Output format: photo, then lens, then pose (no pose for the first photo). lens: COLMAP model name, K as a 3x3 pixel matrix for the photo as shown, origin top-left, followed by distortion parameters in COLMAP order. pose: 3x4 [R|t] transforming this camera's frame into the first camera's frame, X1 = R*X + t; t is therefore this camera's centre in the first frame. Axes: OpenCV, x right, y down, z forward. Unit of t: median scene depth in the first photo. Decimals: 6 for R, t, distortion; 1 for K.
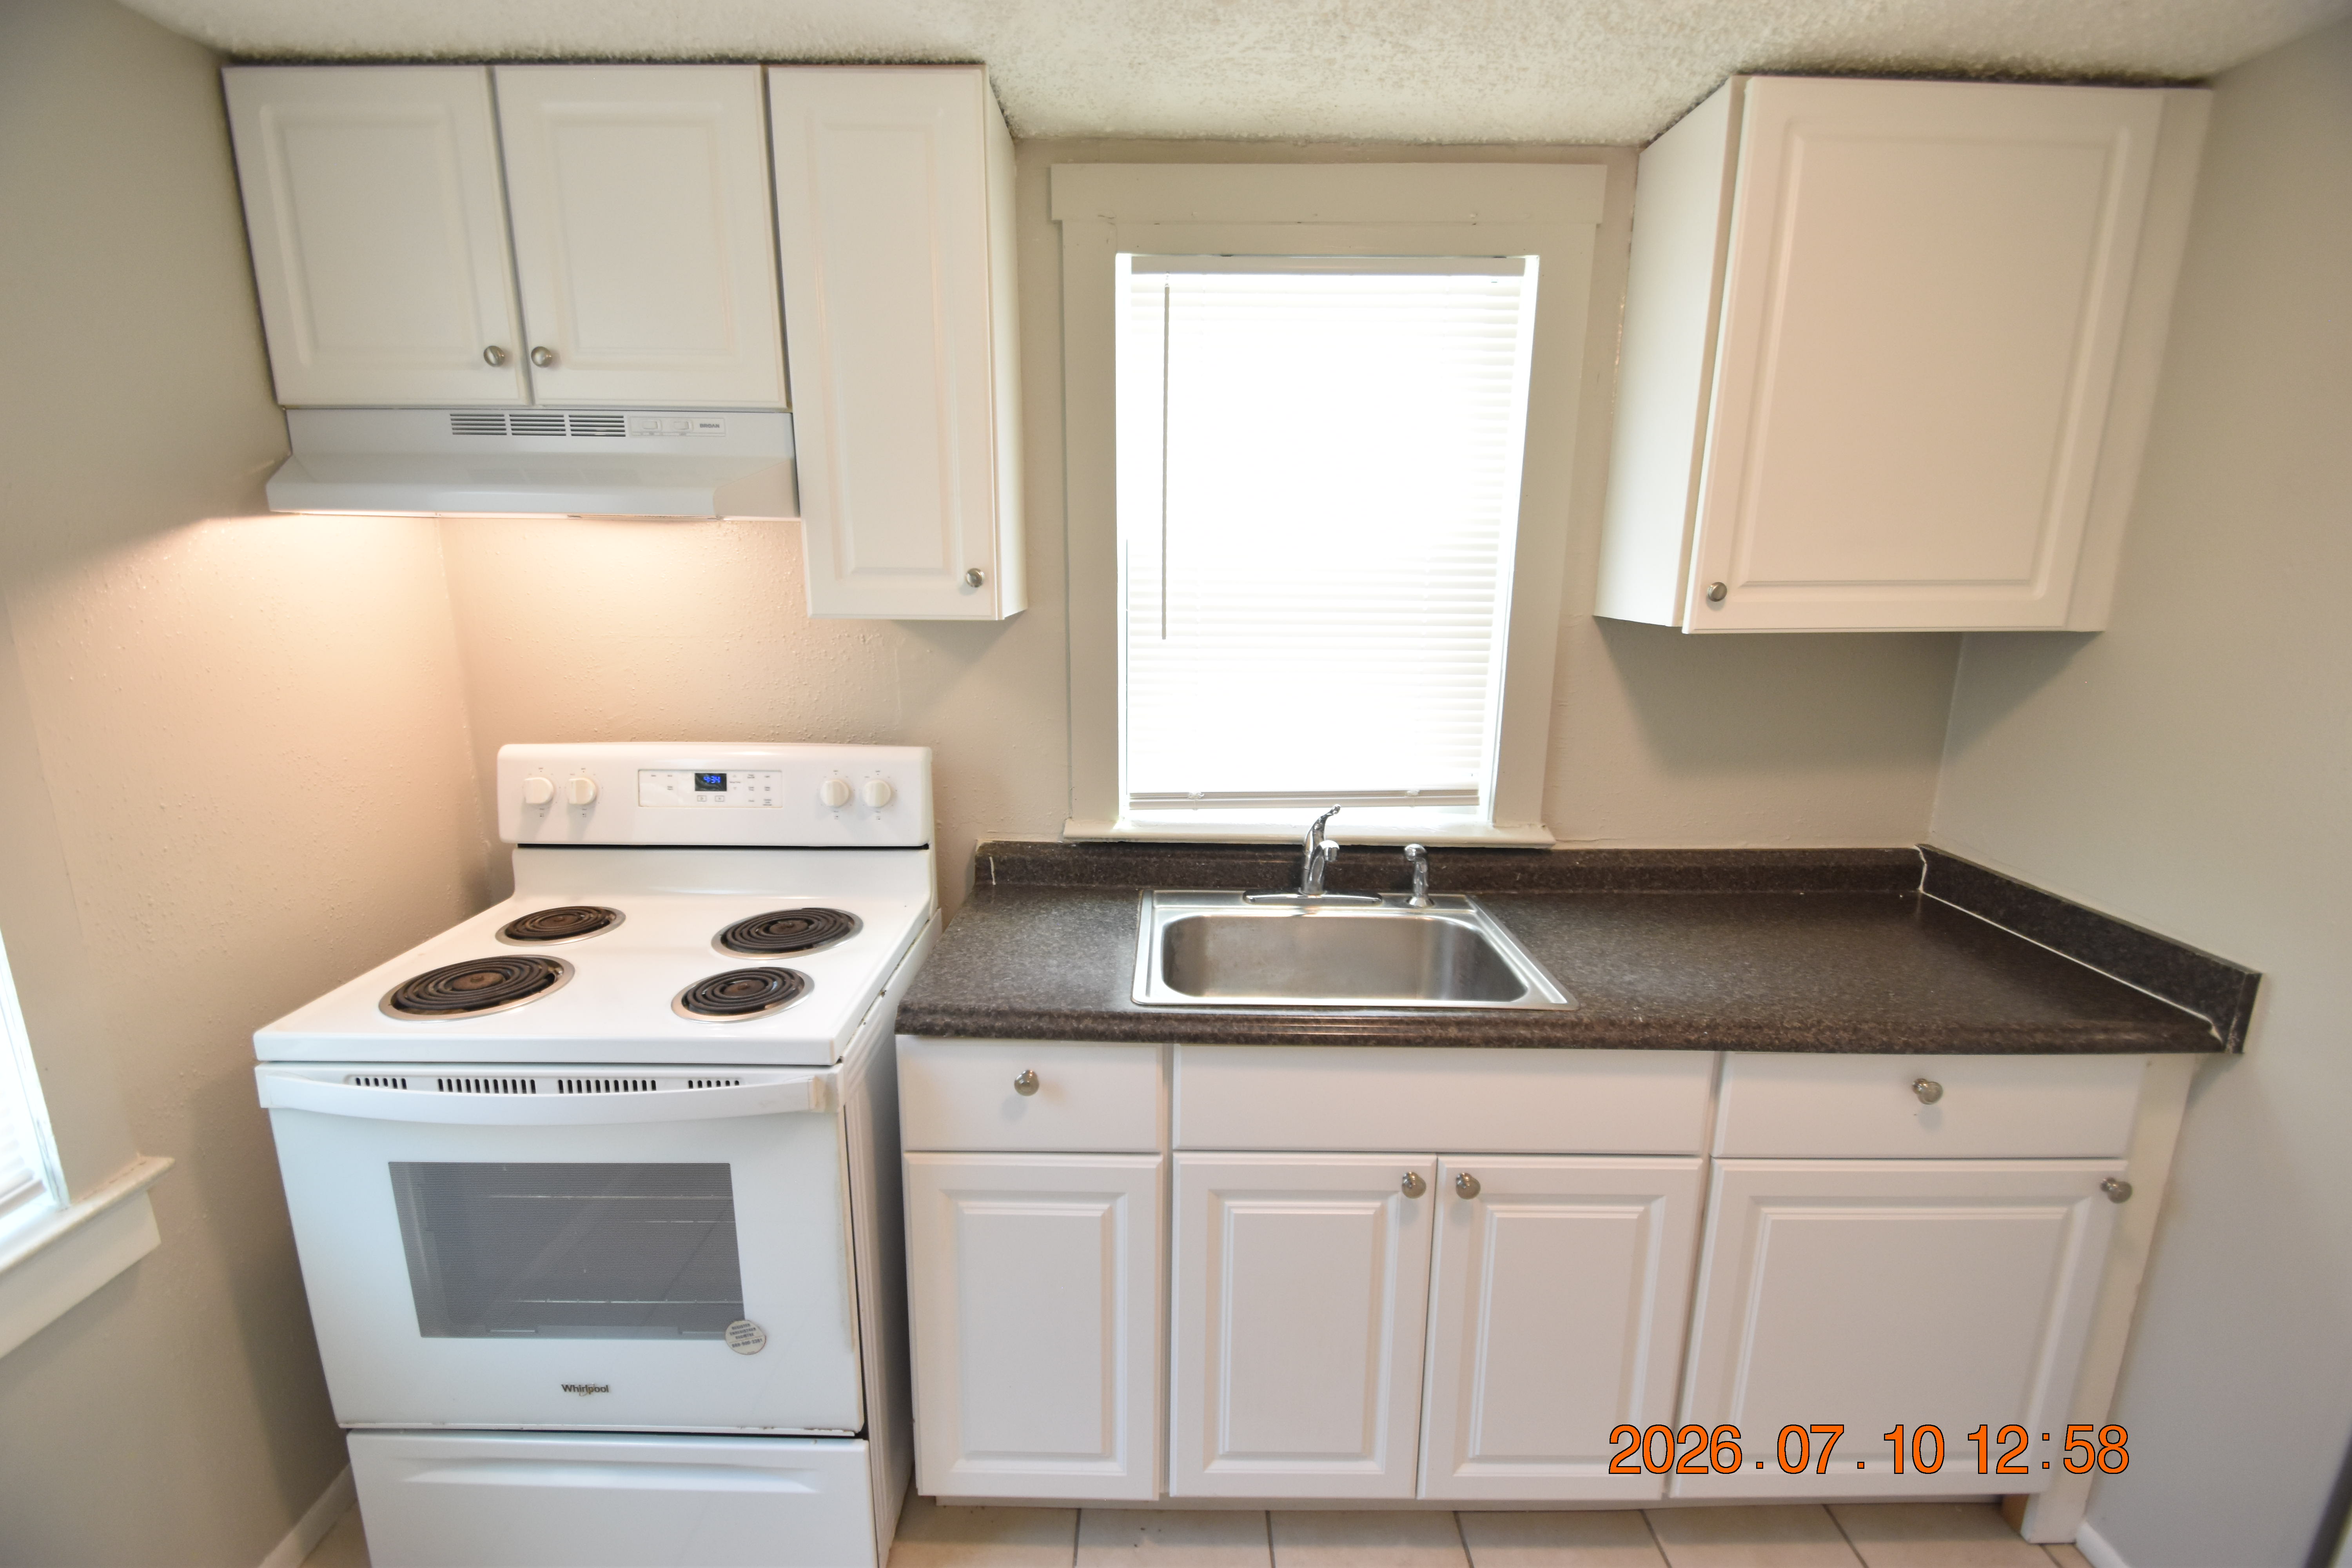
lens RADIAL K [[1027.7, 0, 1164.2], [0, 1027.7, 789.6], [0, 0, 1]] dist [0.000205, -0.009489]
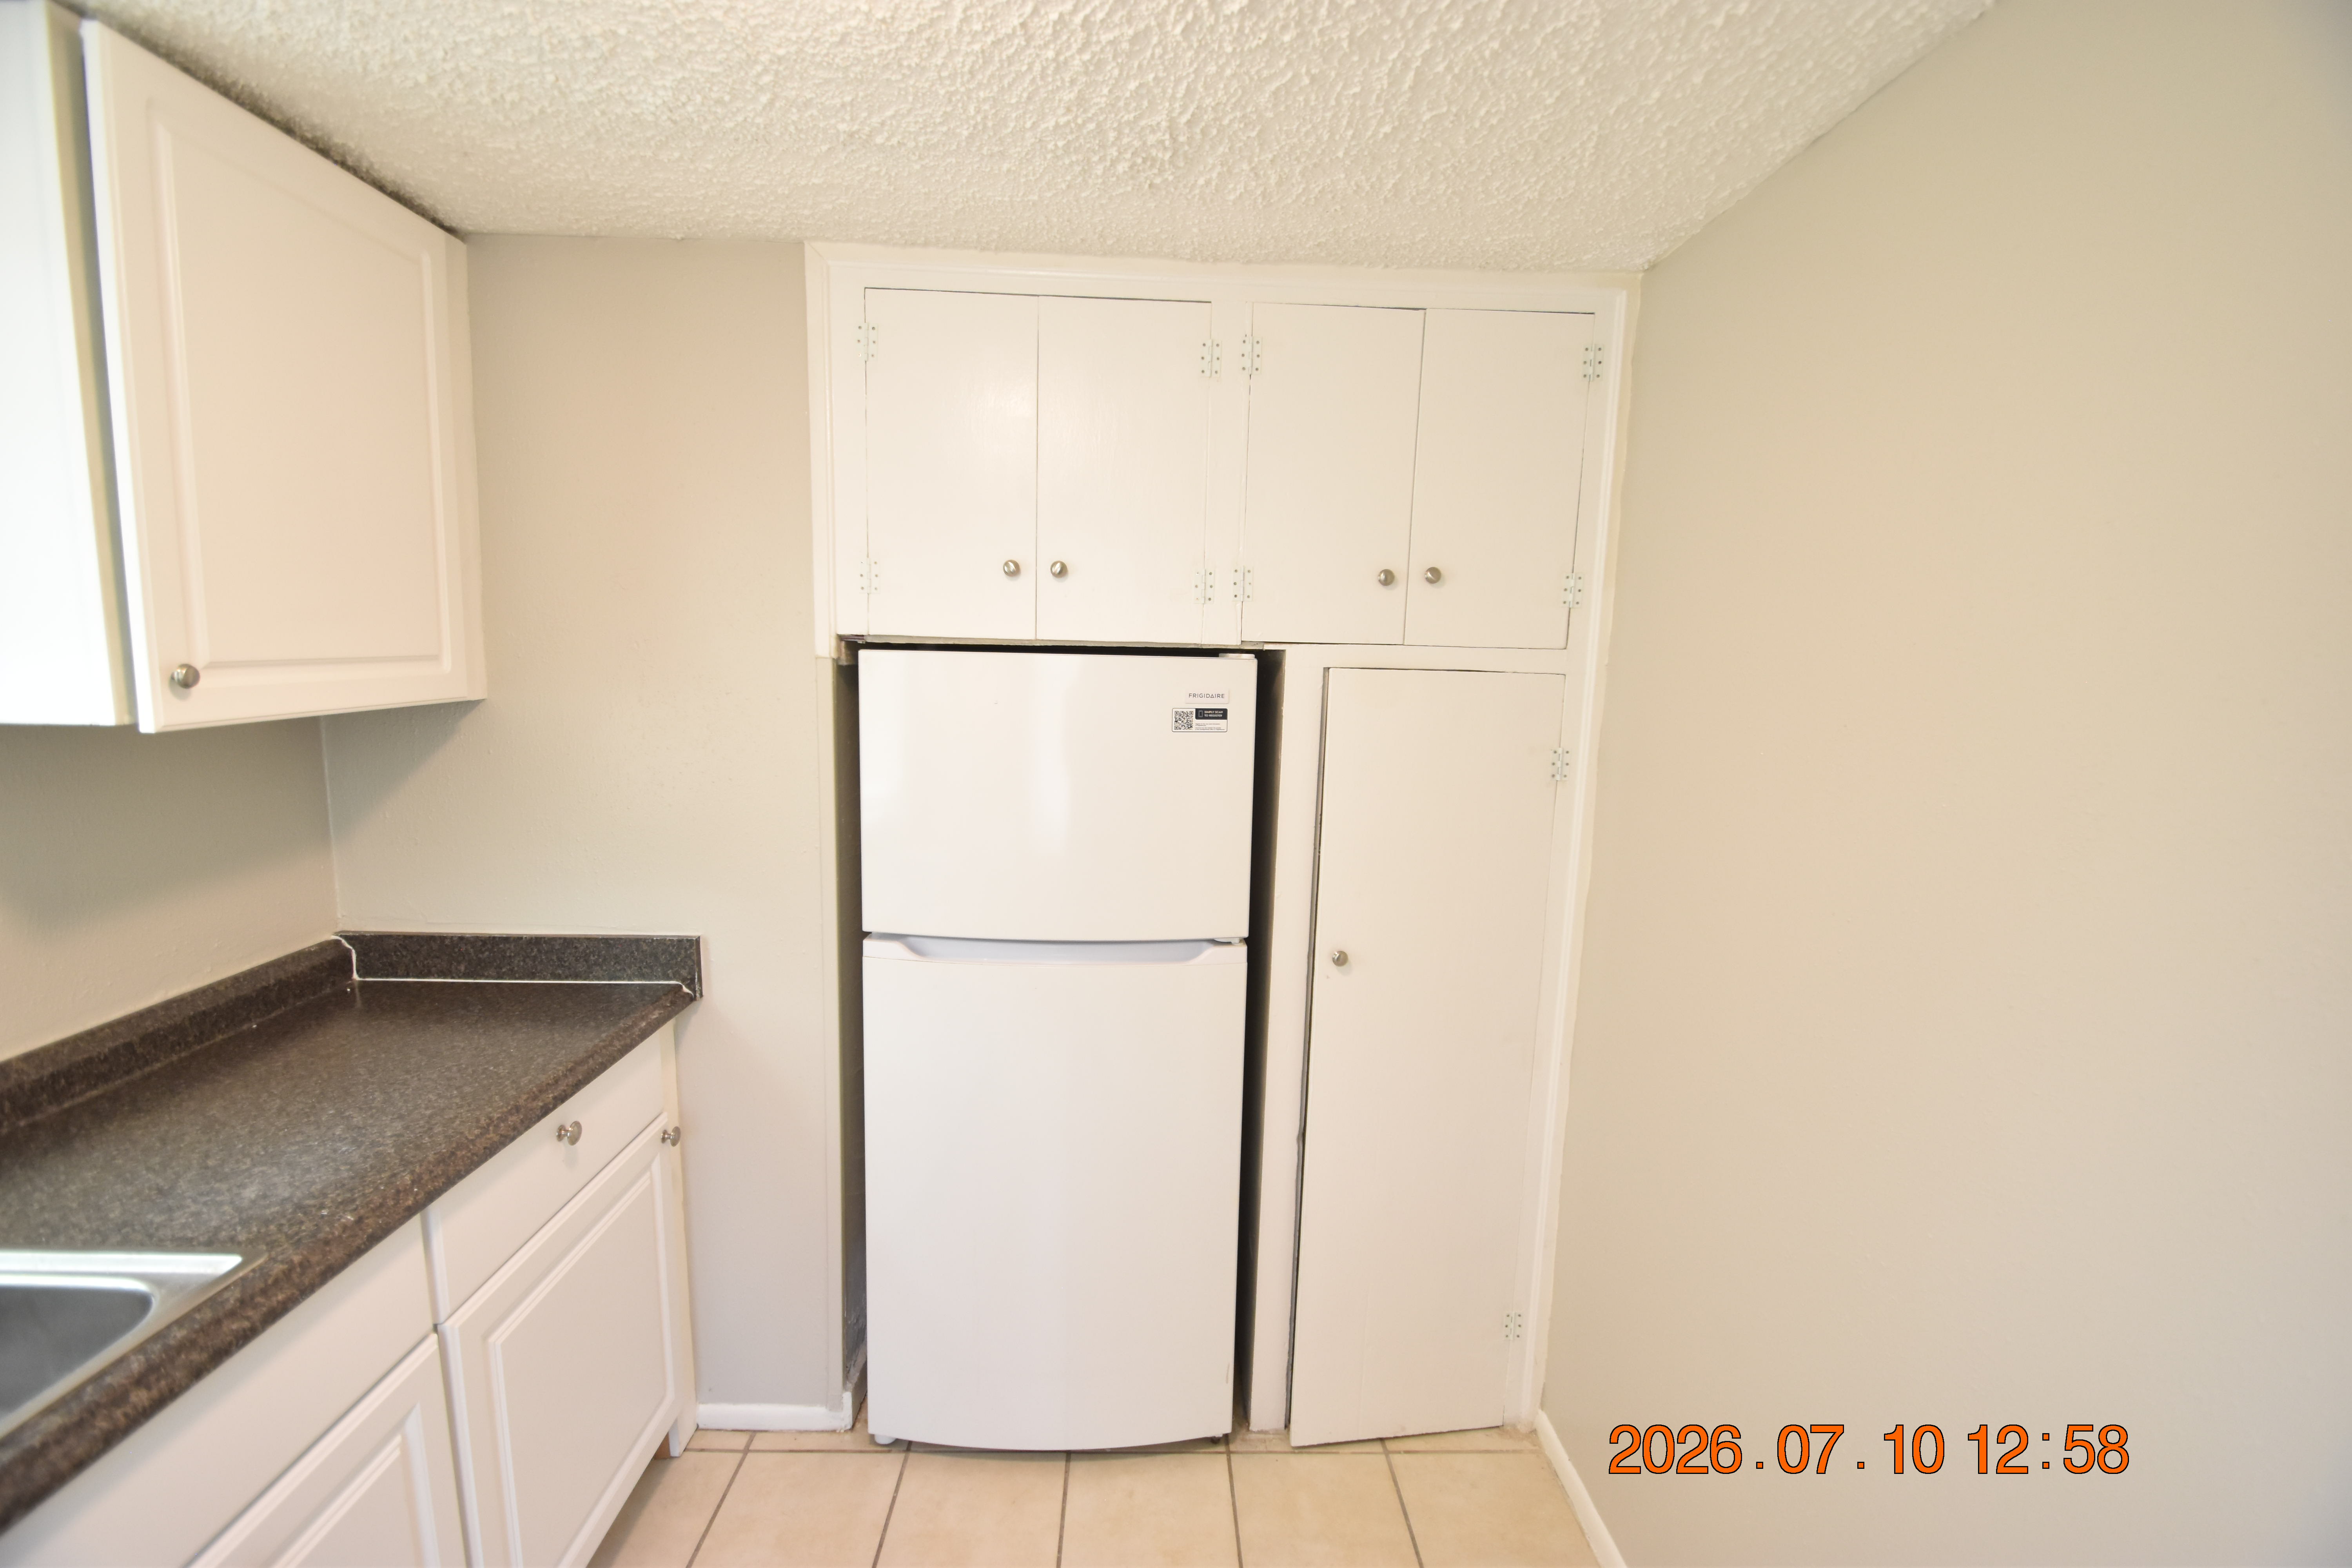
lens RADIAL K [[1027.7, 0, 1164.2], [0, 1027.7, 789.6], [0, 0, 1]] dist [0.000205, -0.009489]
pose [[-0.024868, -0.137063, 0.990250, -0.250299], [0.196099, 0.970643, 0.139273, -0.071921], [-0.980269, 0.197651, 0.002740, 0.293398]]
